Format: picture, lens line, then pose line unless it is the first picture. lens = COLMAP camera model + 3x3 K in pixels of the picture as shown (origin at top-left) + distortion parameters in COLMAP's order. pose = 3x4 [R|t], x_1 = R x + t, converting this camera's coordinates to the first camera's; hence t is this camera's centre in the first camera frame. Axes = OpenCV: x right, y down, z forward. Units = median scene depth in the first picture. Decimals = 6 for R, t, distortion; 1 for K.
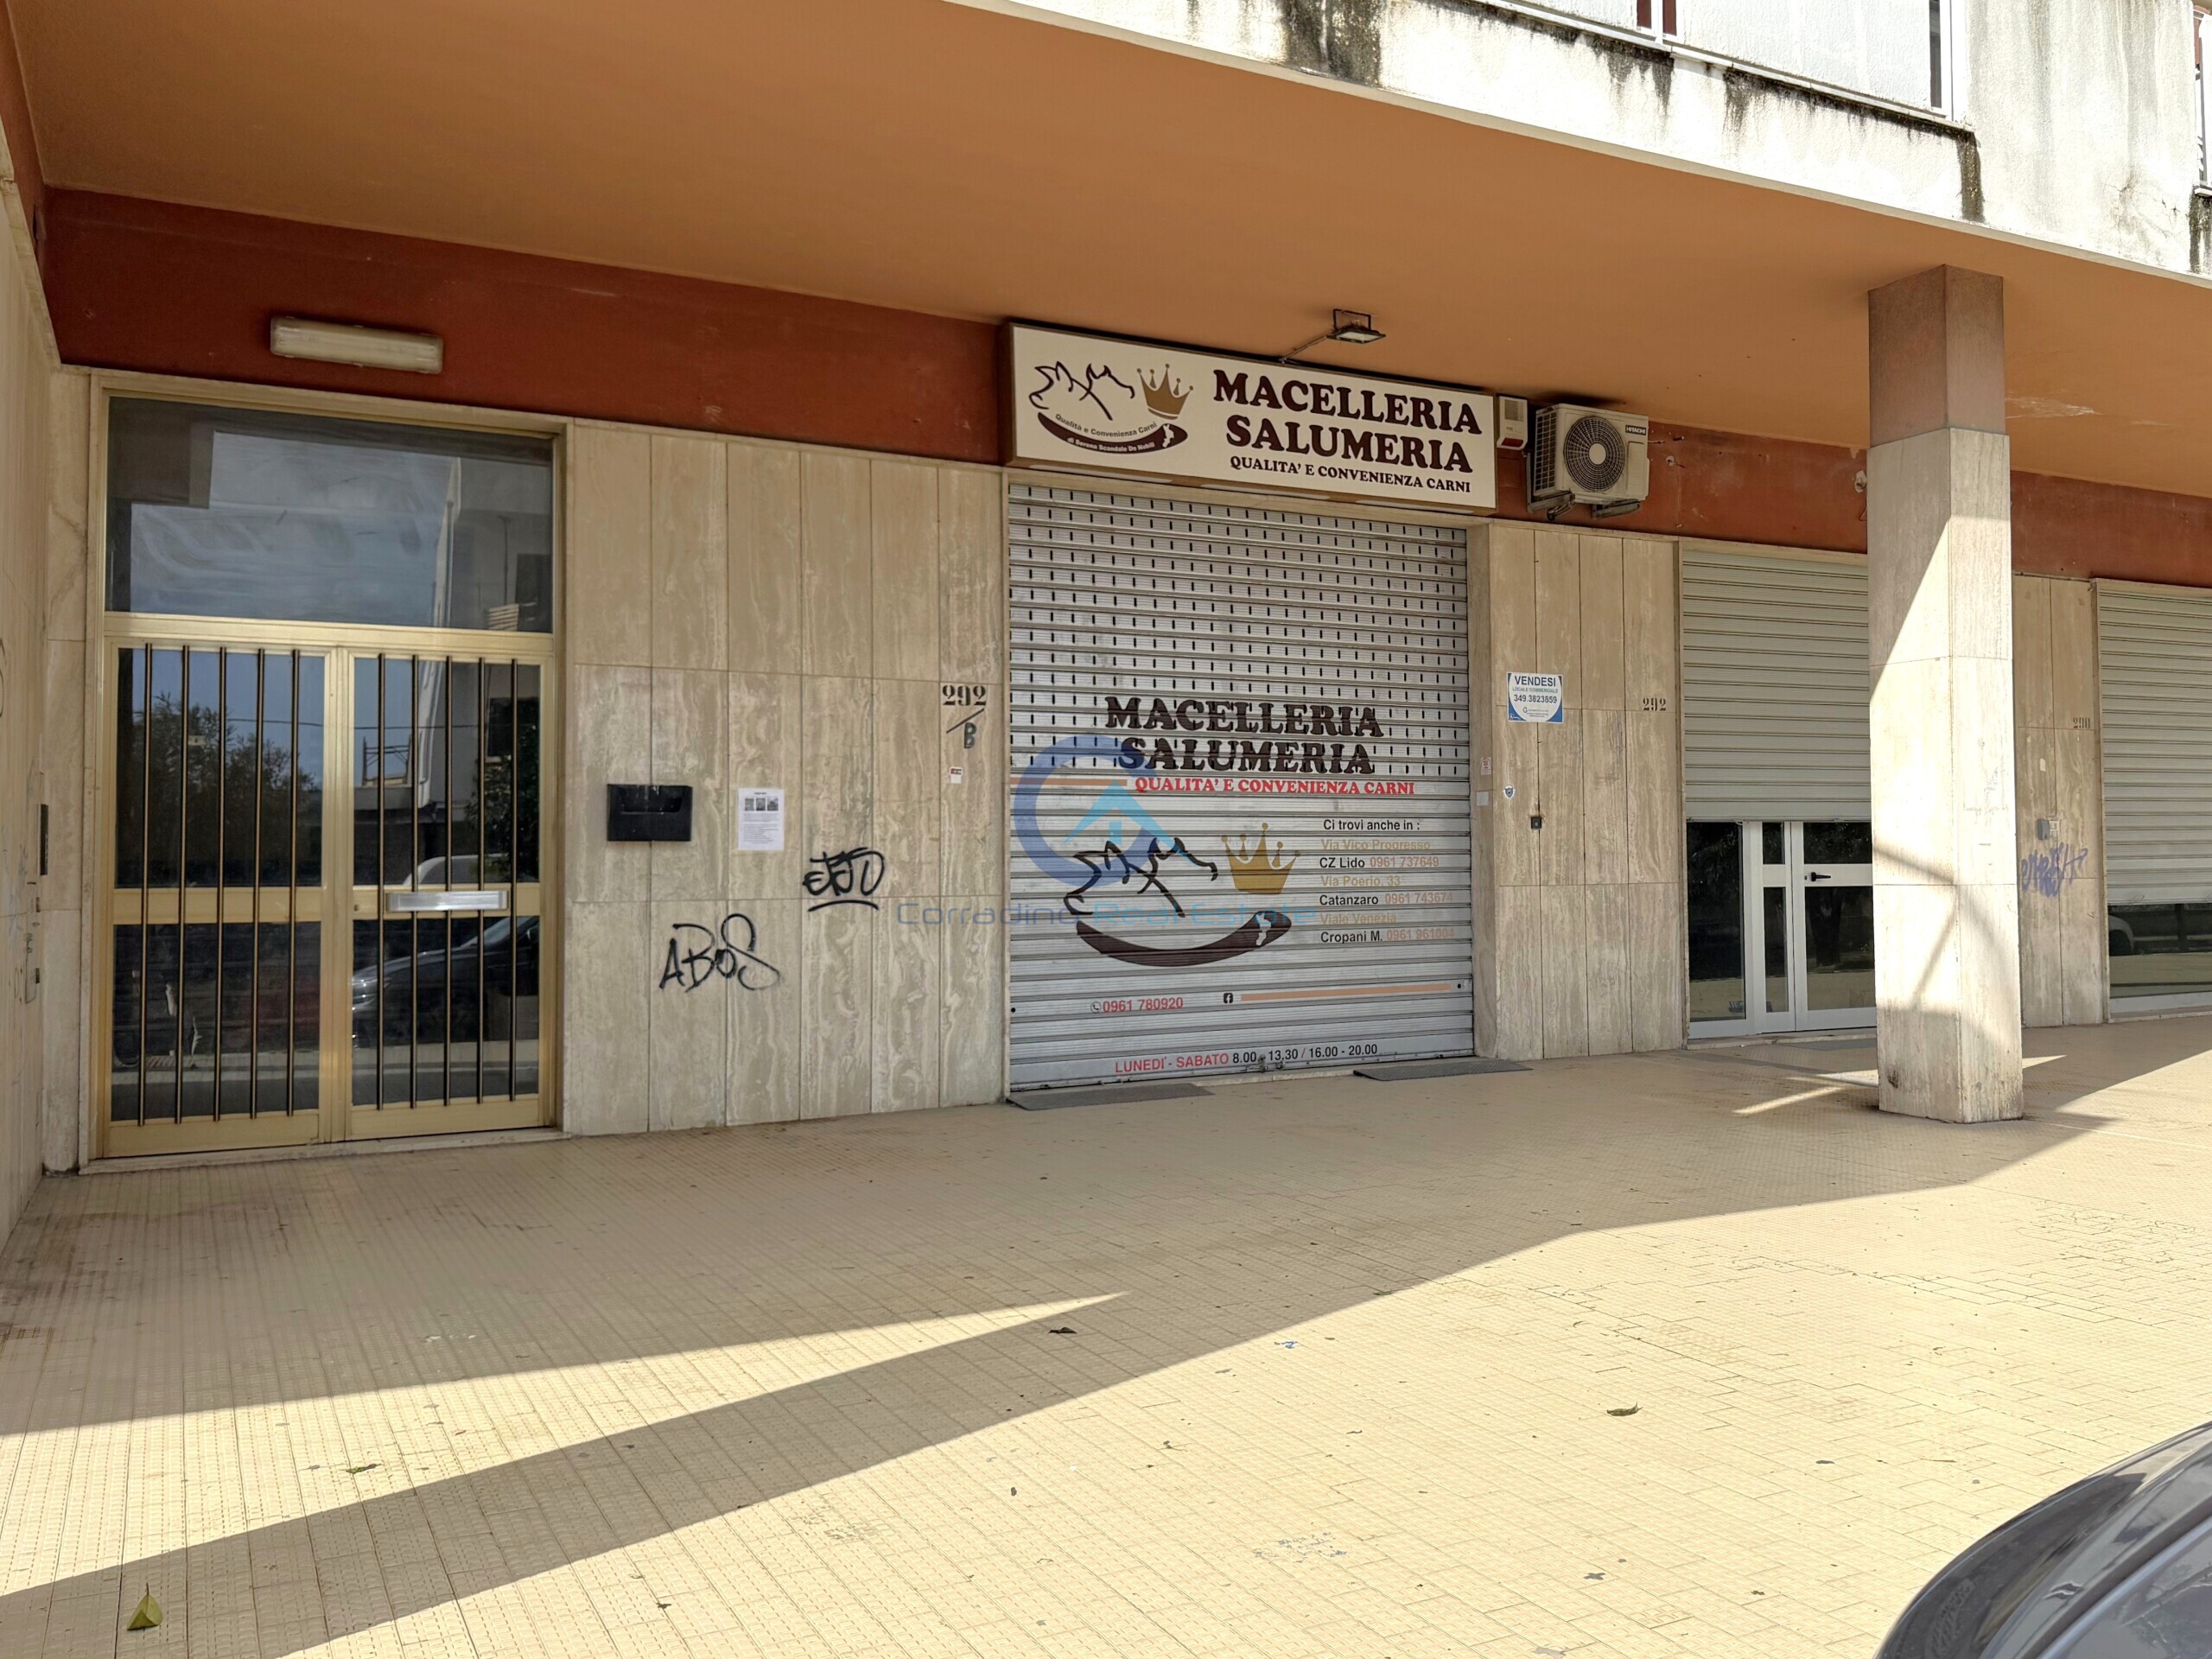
lens RADIAL K [[1721.3, 0, 1106.0], [0, 1721.3, 829.5], [0, 0, 1]] dist [0.102929, -0.084976]
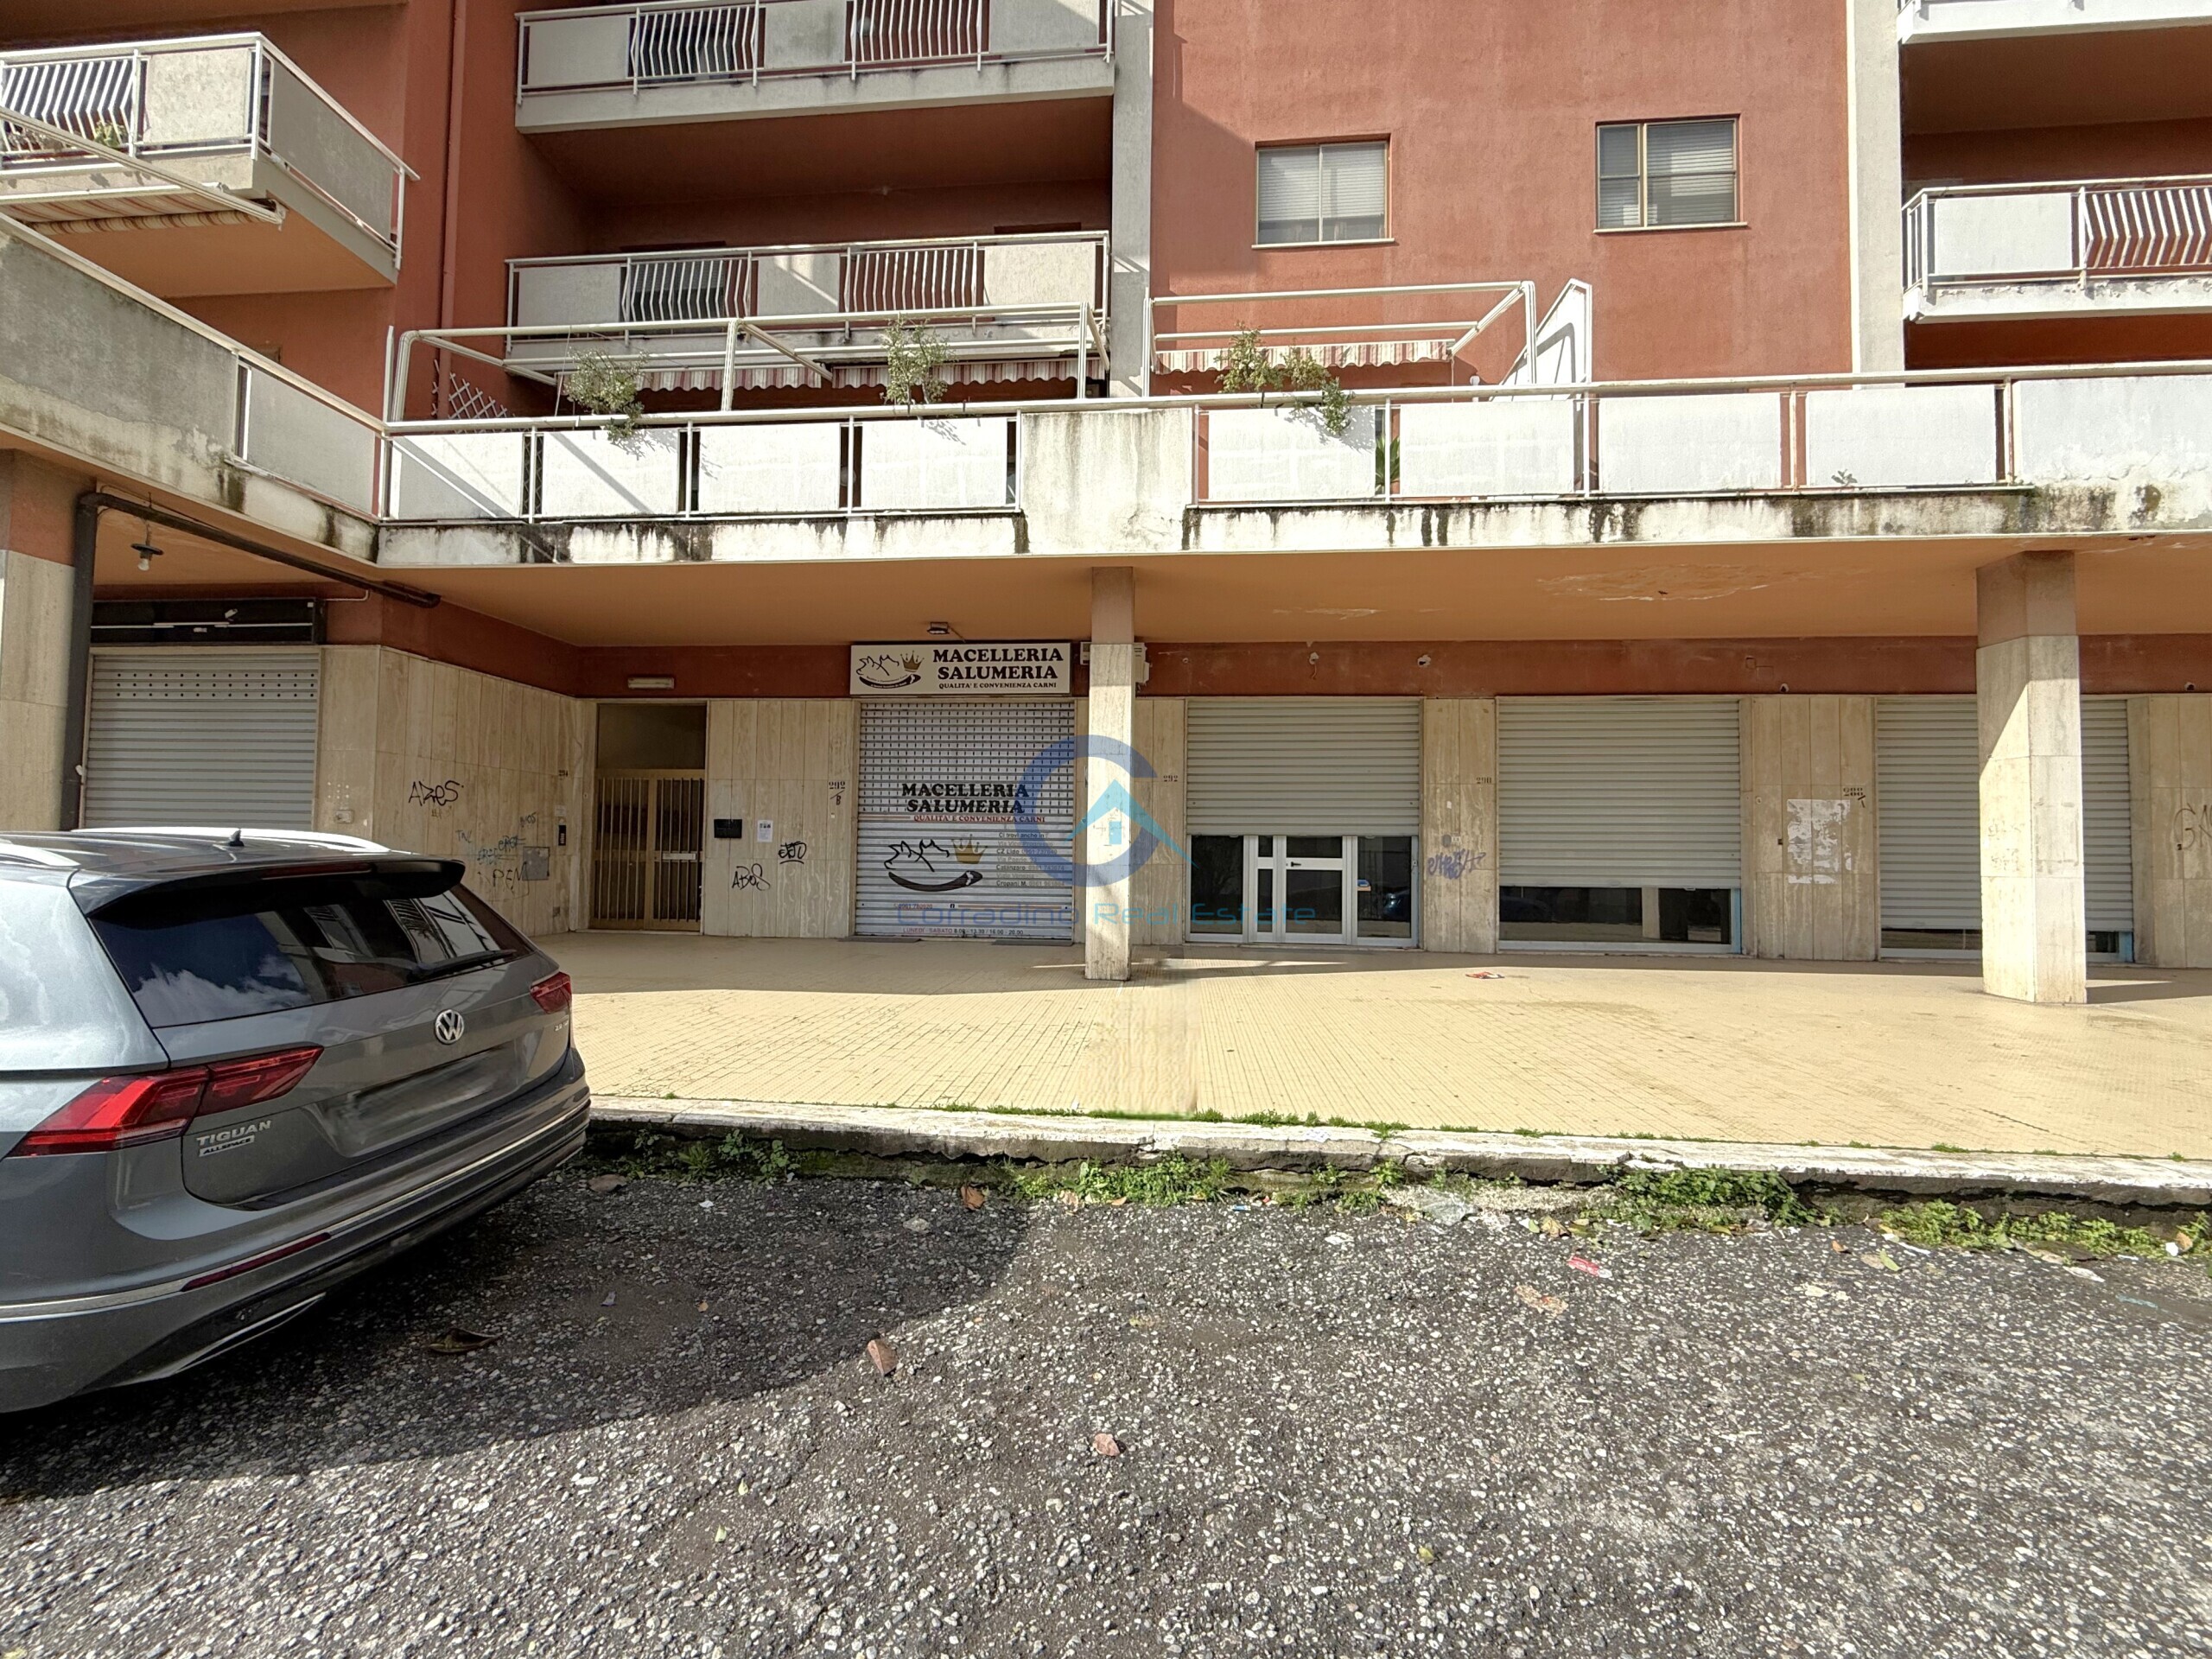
lens RADIAL K [[754.6, 0, 1106.0], [0, 754.6, 829.5], [0, 0, 1]] dist [0.000113, 0.000014]
pose [[0.839762, 0.004094, -0.542939, 0.833820], [-0.009389, 0.999932, -0.006981, -0.004398], [0.542874, 0.010960, 0.839743, 0.229139]]
